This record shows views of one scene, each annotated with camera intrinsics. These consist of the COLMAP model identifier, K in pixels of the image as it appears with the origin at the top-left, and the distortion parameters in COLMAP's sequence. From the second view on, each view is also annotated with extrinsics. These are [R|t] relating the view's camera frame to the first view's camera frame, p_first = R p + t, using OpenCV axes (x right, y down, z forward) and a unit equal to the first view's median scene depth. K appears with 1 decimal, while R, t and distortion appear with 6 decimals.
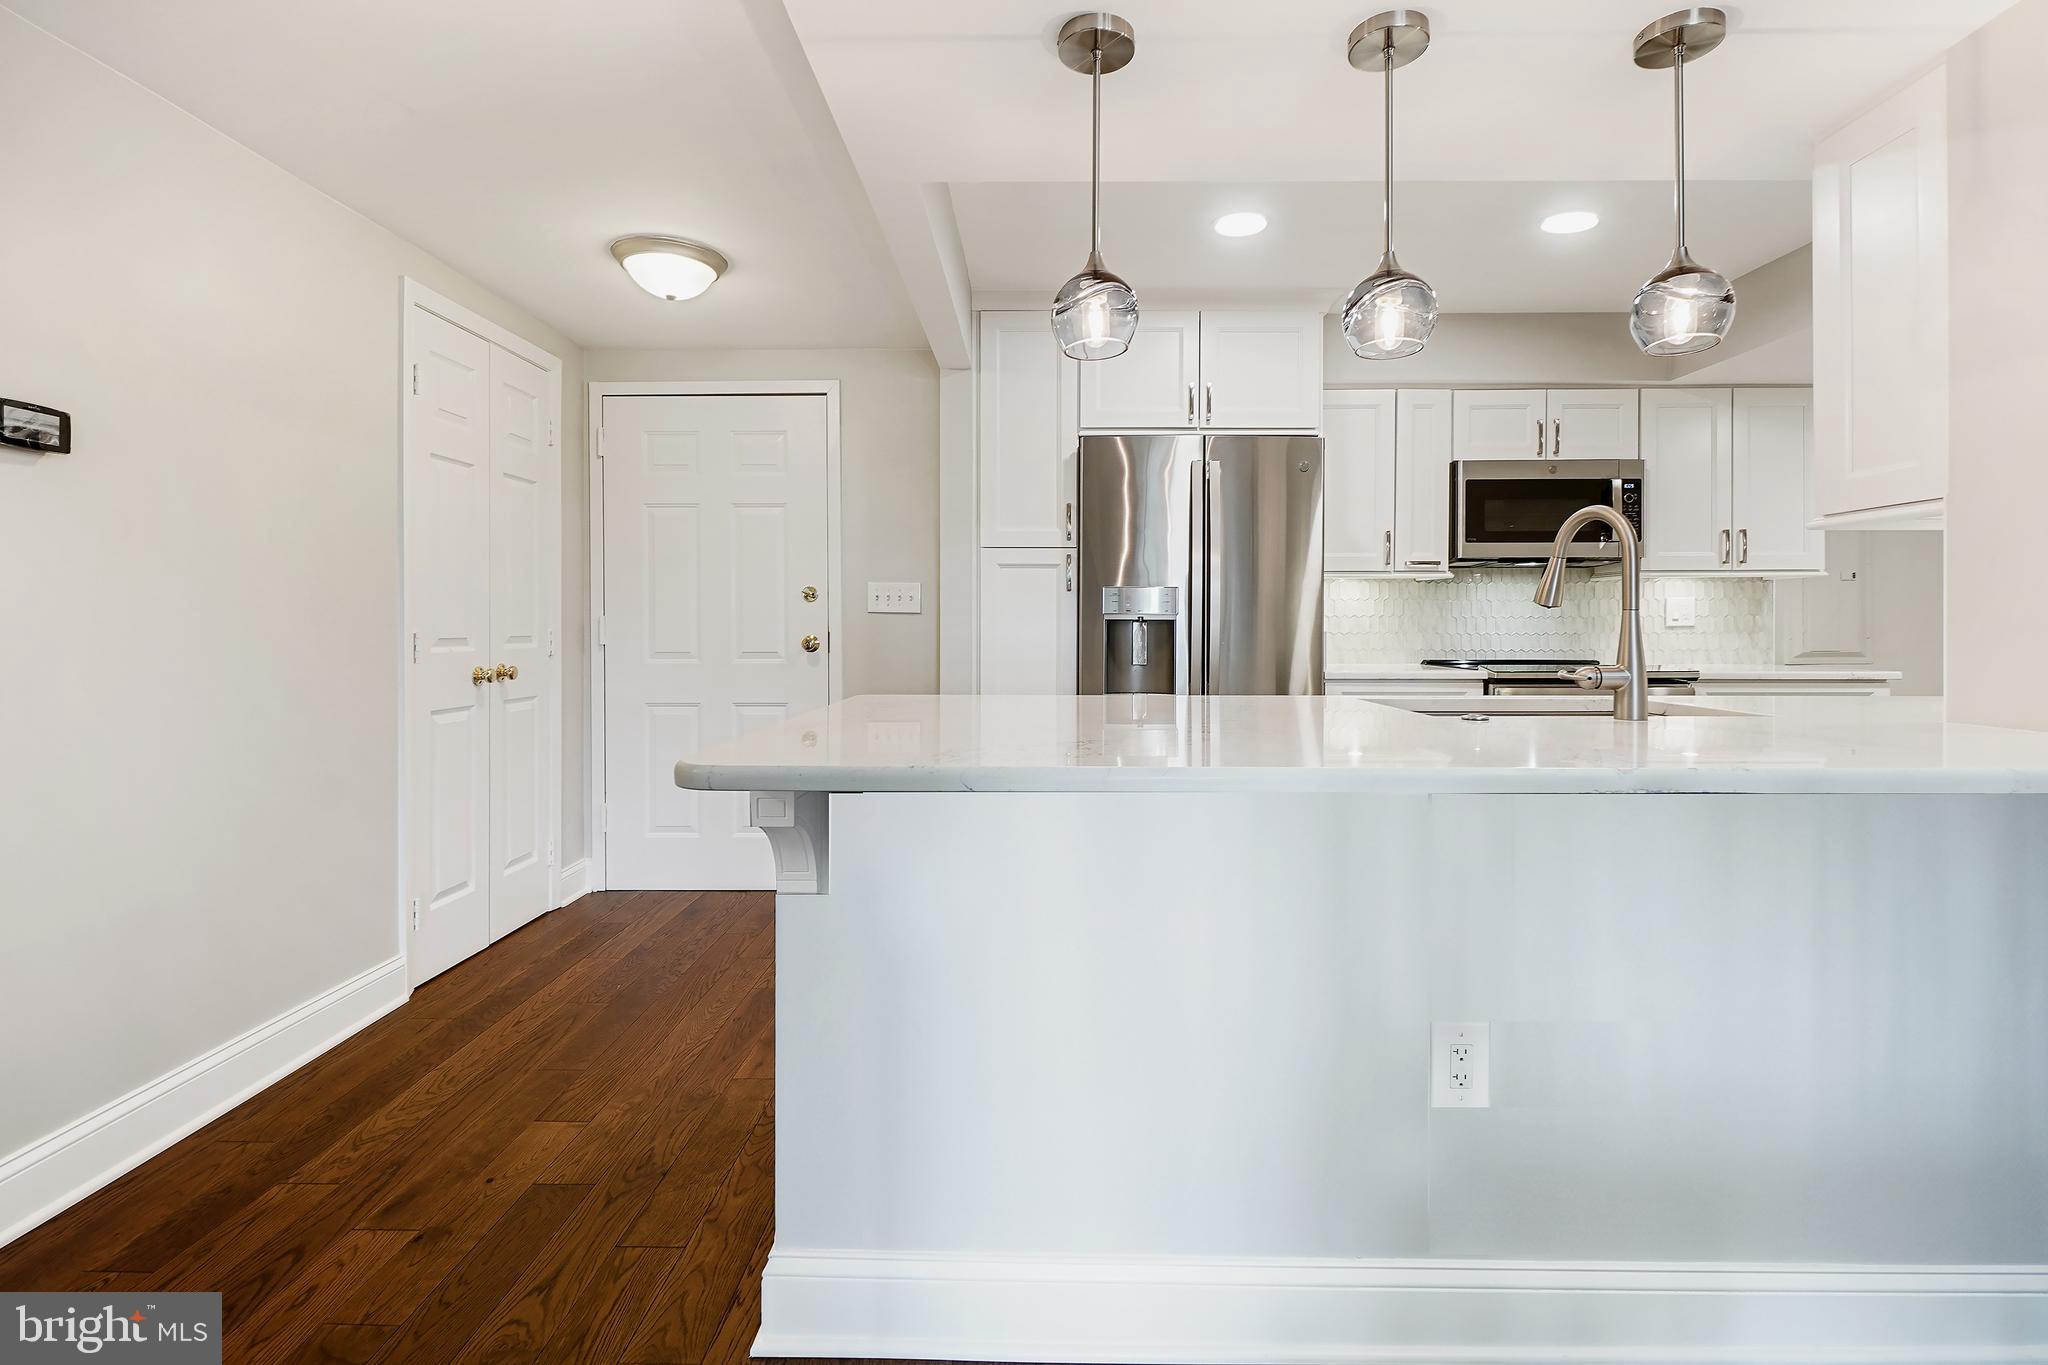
lens RADIAL K [[943.9, 0, 1041.6], [0, 943.9, 632.7], [0, 0, 1]] dist [0.003120, -0.000202]
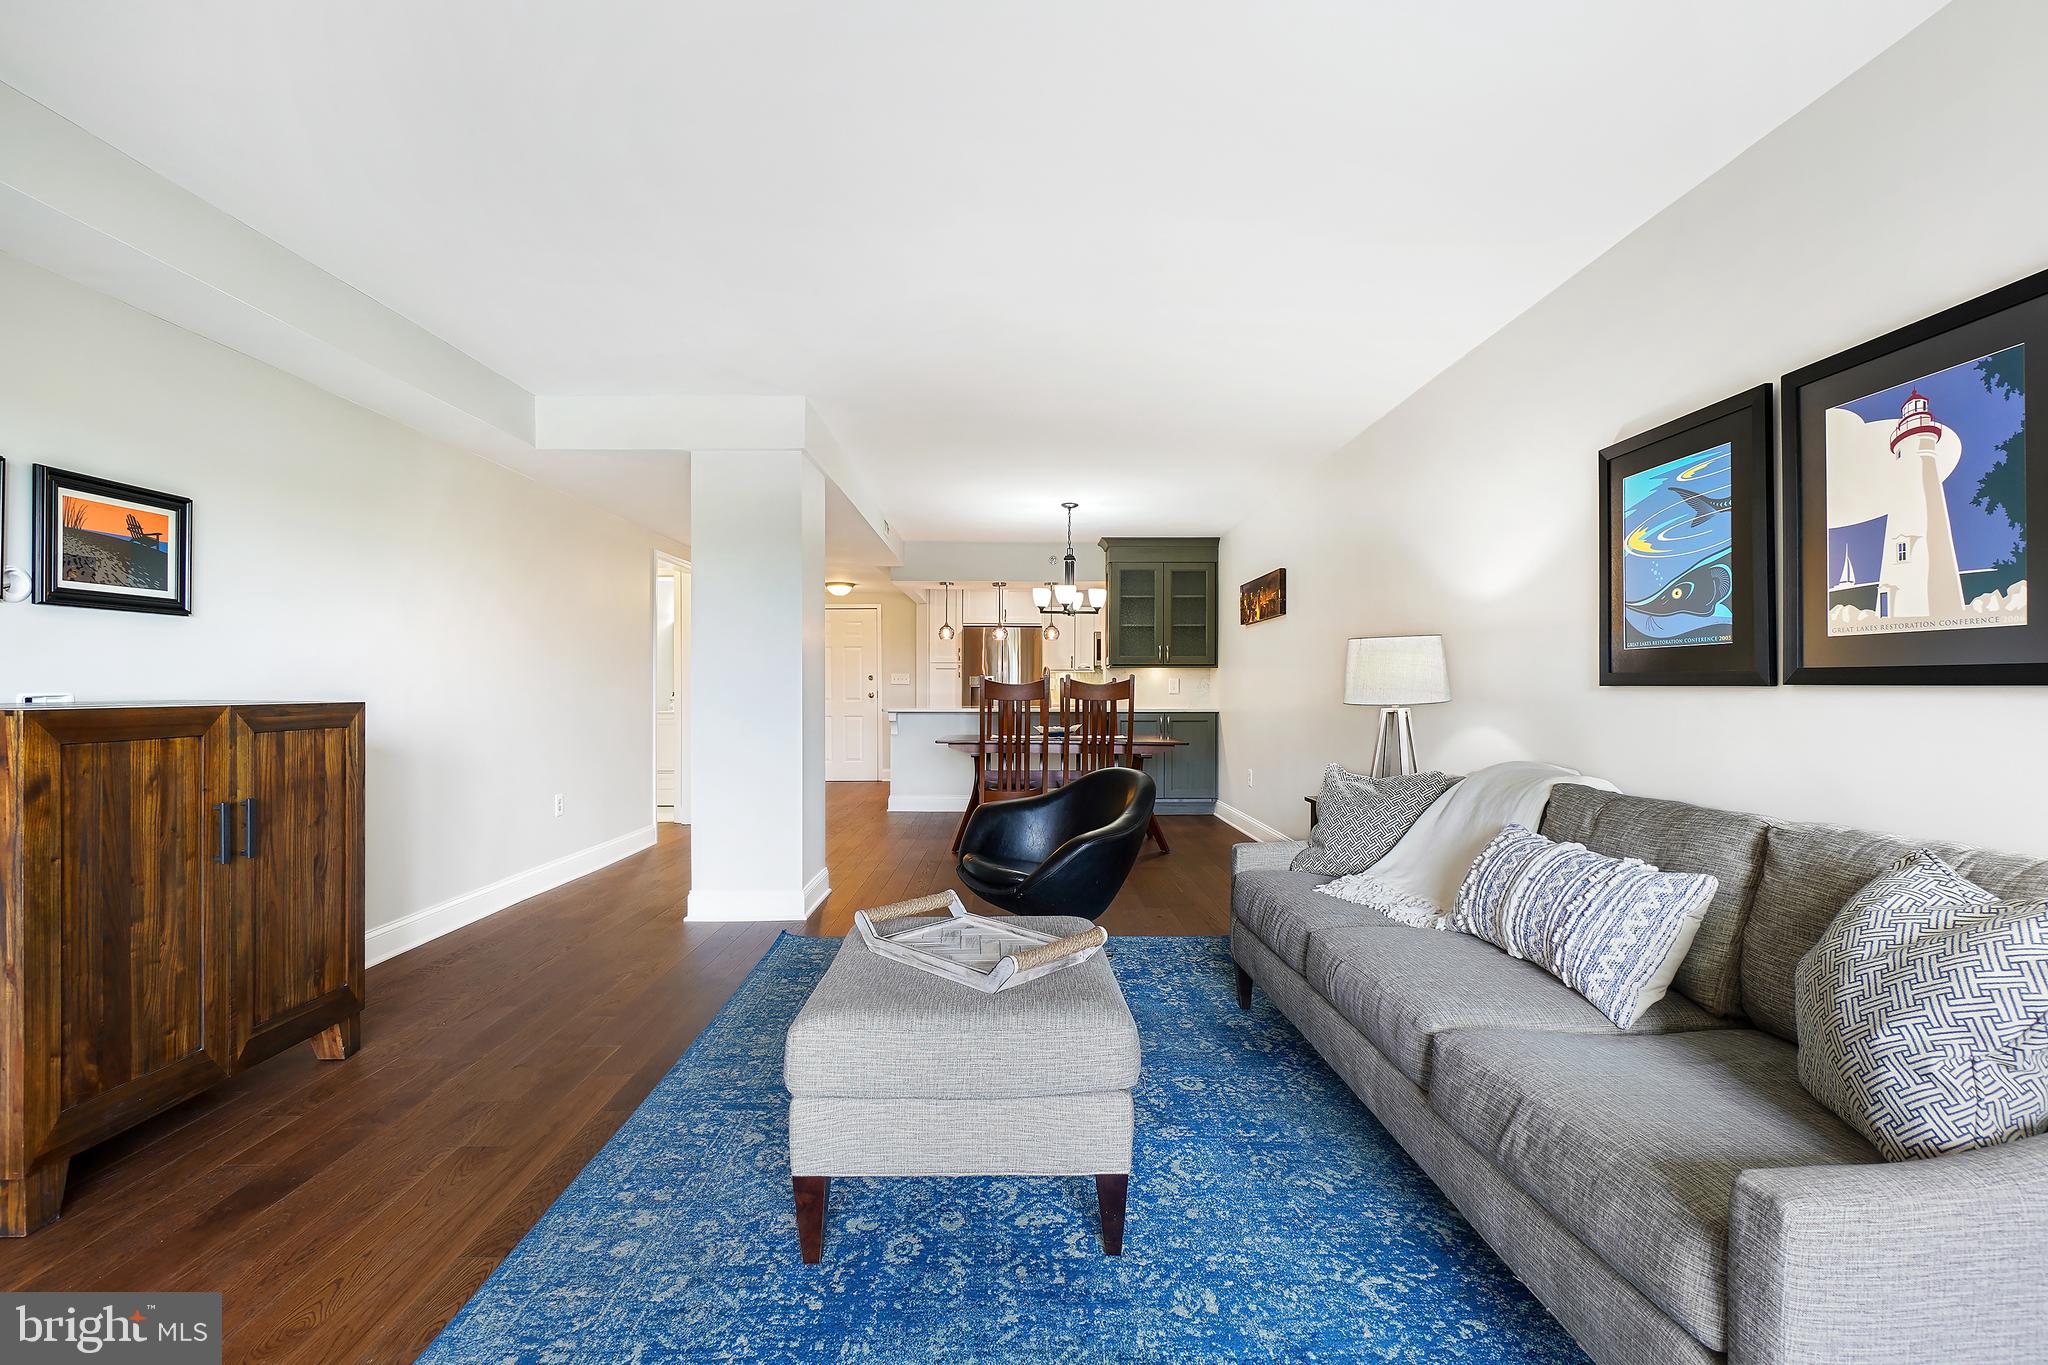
lens RADIAL K [[896.1, 0, 1033.4], [0, 896.1, 691.1], [0, 0, 1]] dist [-0.000927, -0.001315]
pose [[0.999433, 0.001070, 0.033647, 0.160141], [-0.001023, 0.999998, -0.001411, 0.002882], [-0.033649, 0.001376, 0.999433, -1.756717]]
